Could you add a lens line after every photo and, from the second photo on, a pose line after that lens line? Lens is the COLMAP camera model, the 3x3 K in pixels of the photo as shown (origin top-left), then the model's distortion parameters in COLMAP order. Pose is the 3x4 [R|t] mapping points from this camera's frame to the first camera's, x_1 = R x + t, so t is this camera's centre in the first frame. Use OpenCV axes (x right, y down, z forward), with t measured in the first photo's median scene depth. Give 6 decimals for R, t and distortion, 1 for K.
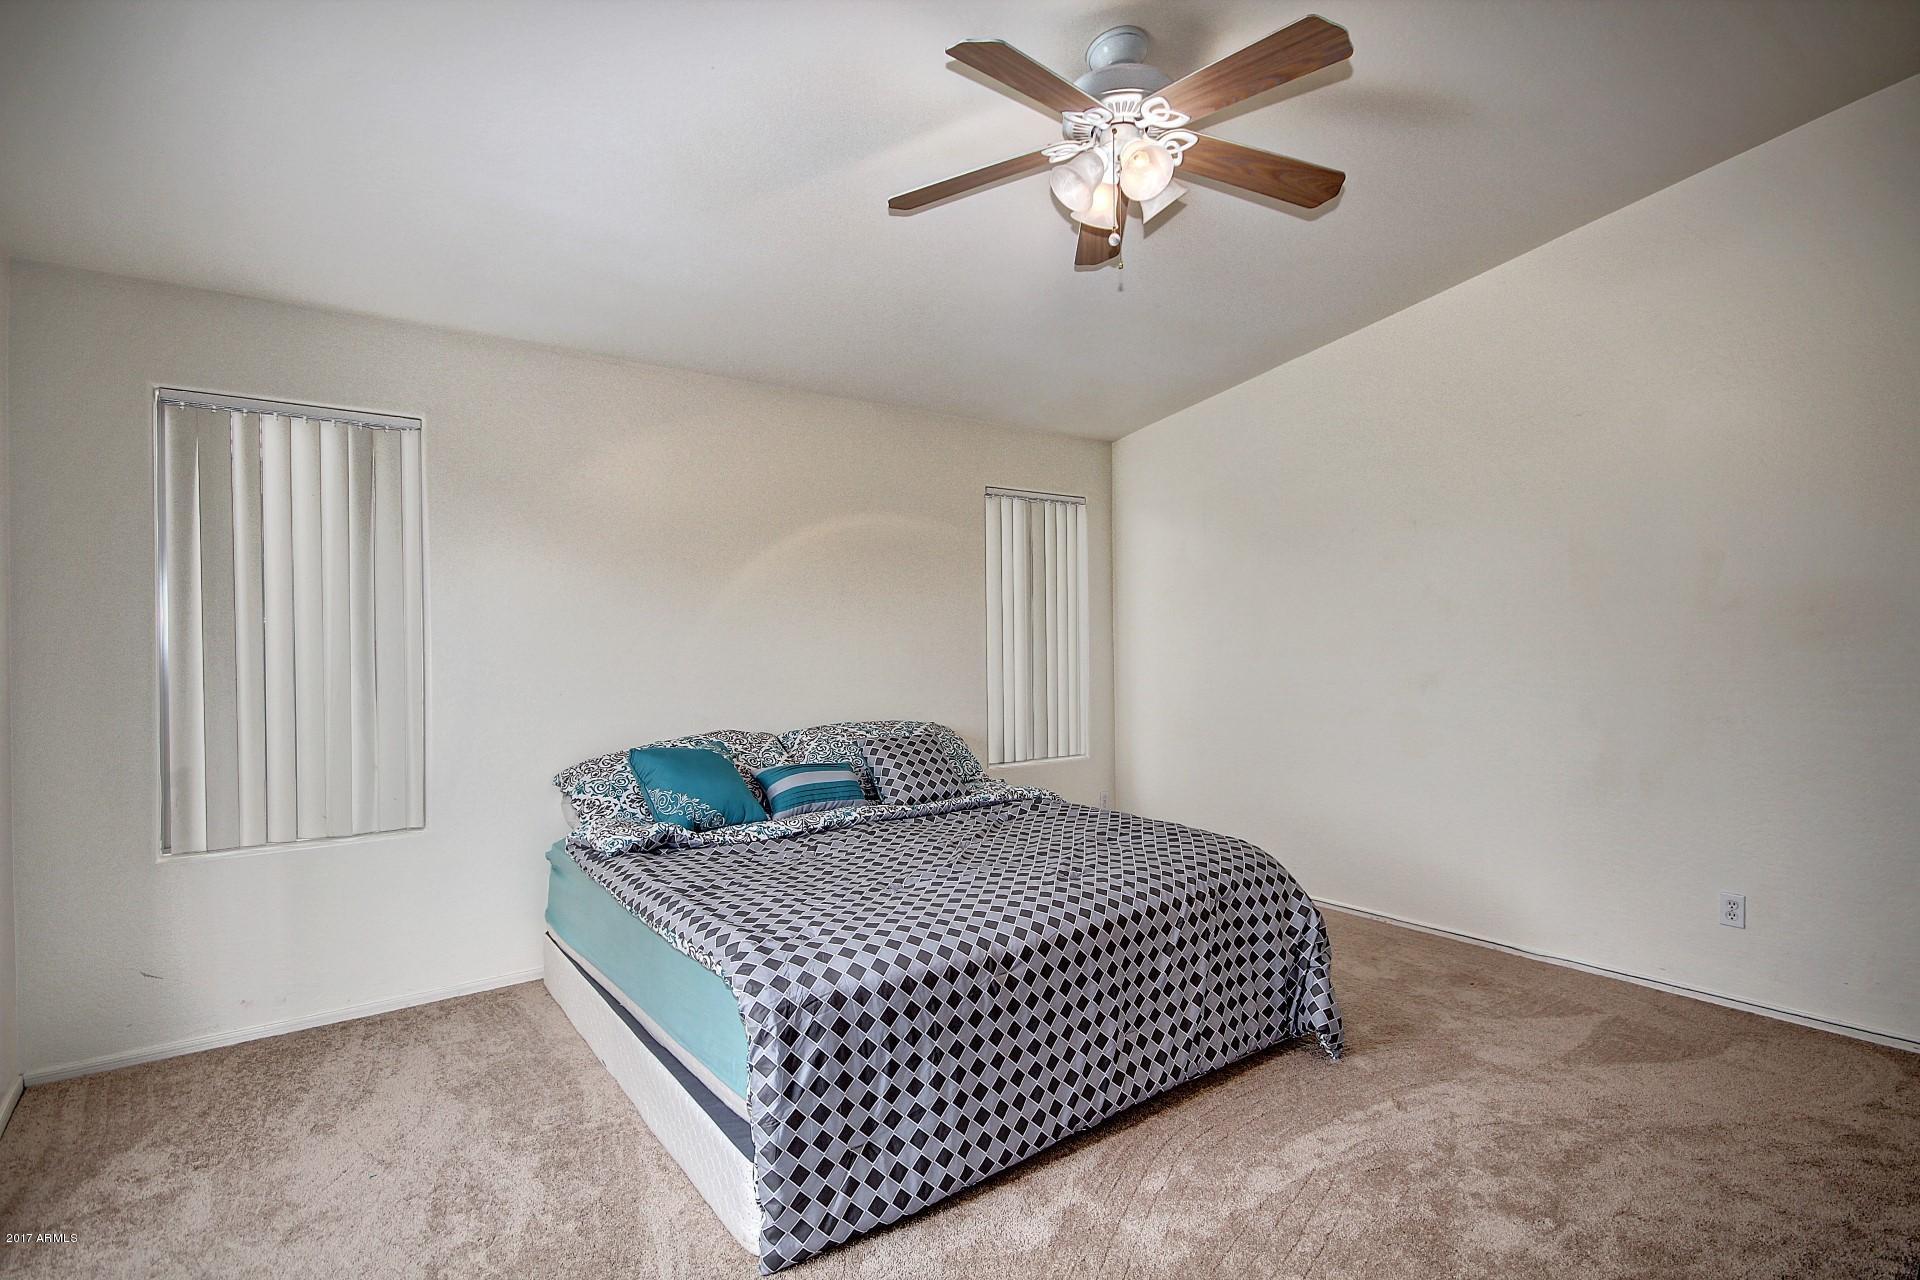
lens RADIAL K [[936.7, 0, 960.0], [0, 936.7, 640.0], [0, 0, 1]] dist [0.000246, -0.000001]
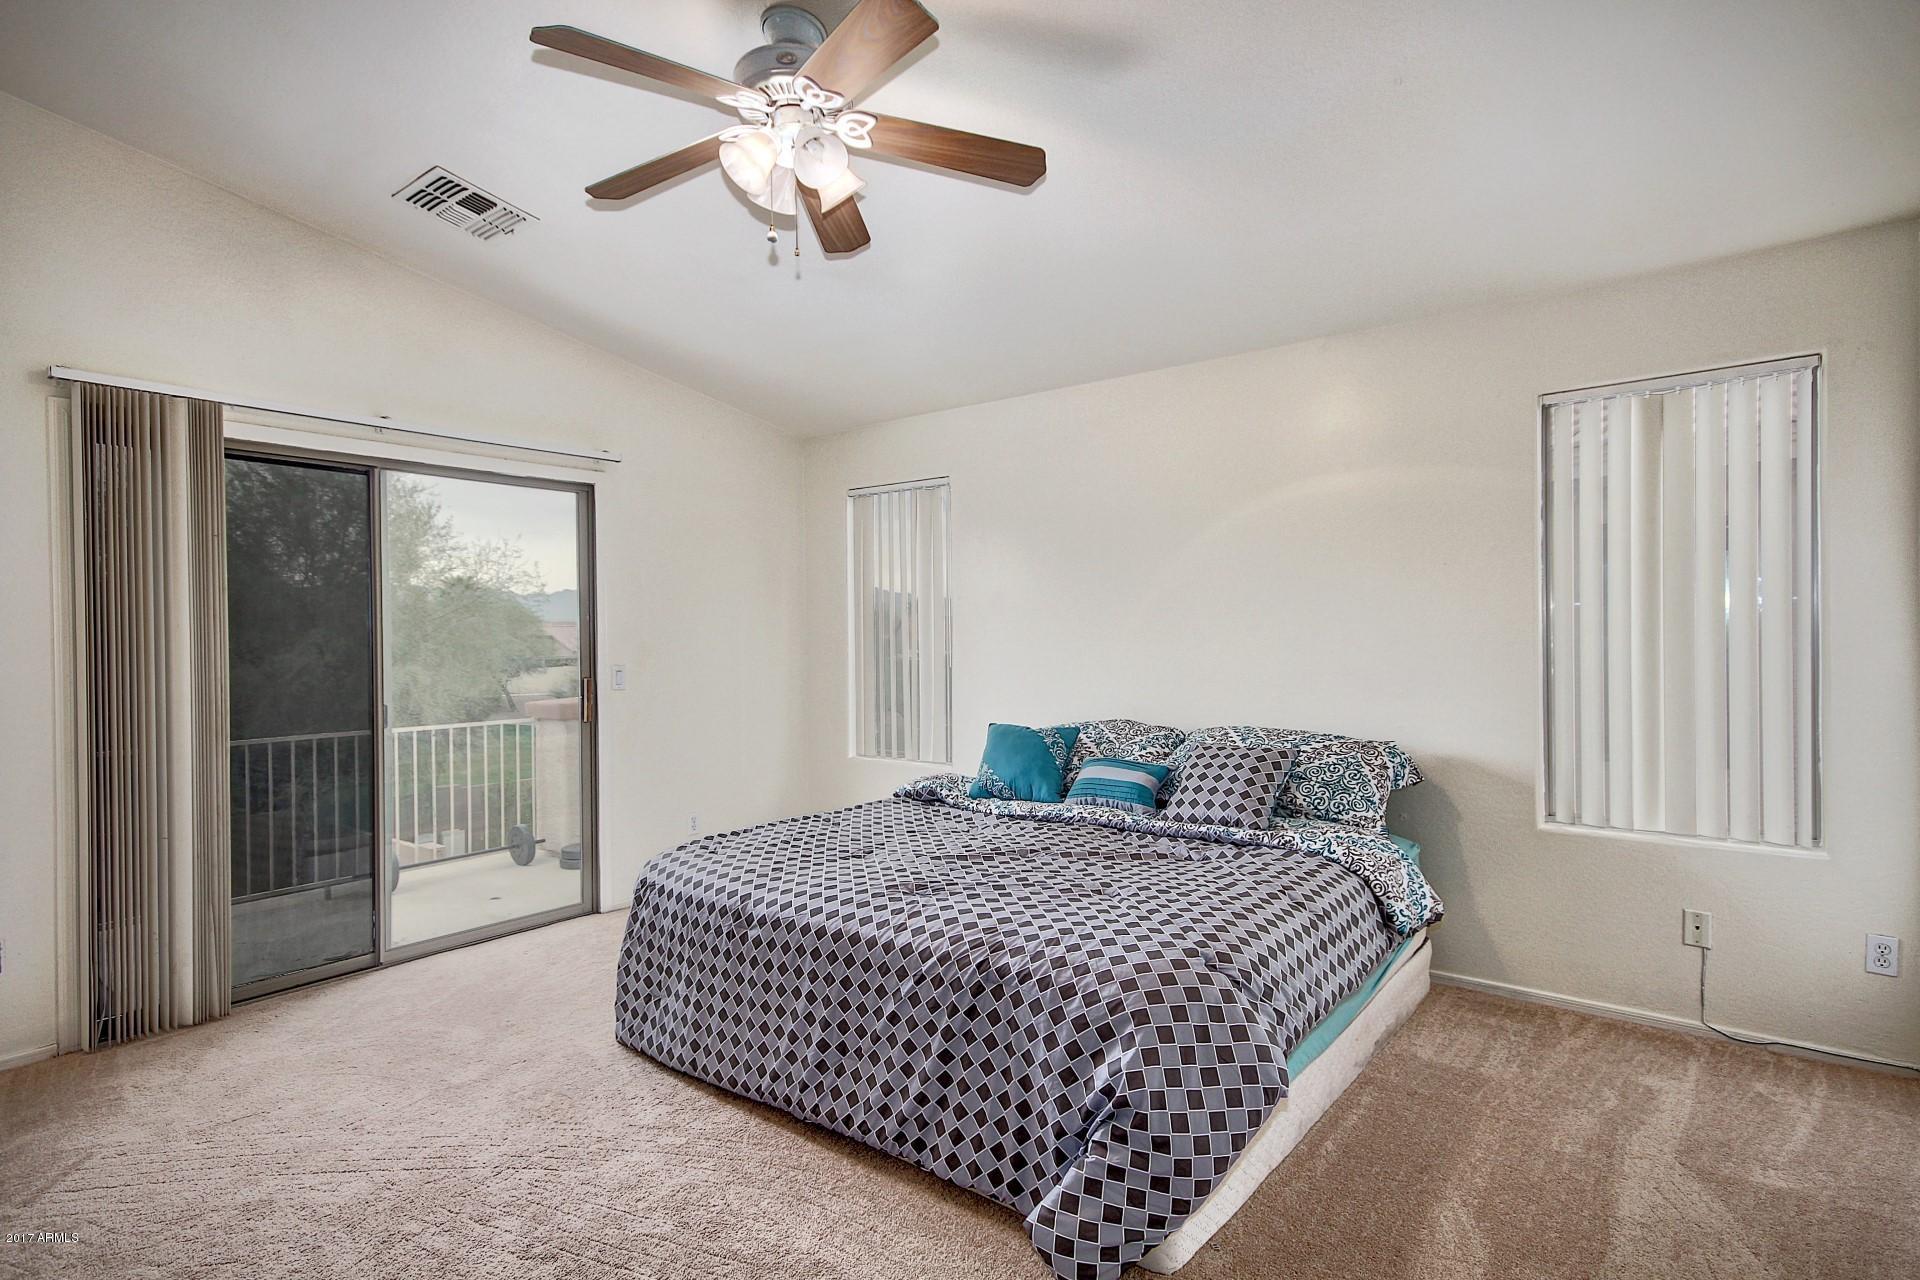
lens RADIAL K [[936.7, 0, 960.0], [0, 936.7, 640.0], [0, 0, 1]] dist [0.000246, -0.000001]
pose [[0.264840, 0.003129, -0.964287, 1.044068], [0.010661, 0.999924, 0.006173, -0.002485], [0.964233, -0.011915, 0.264786, 0.812266]]
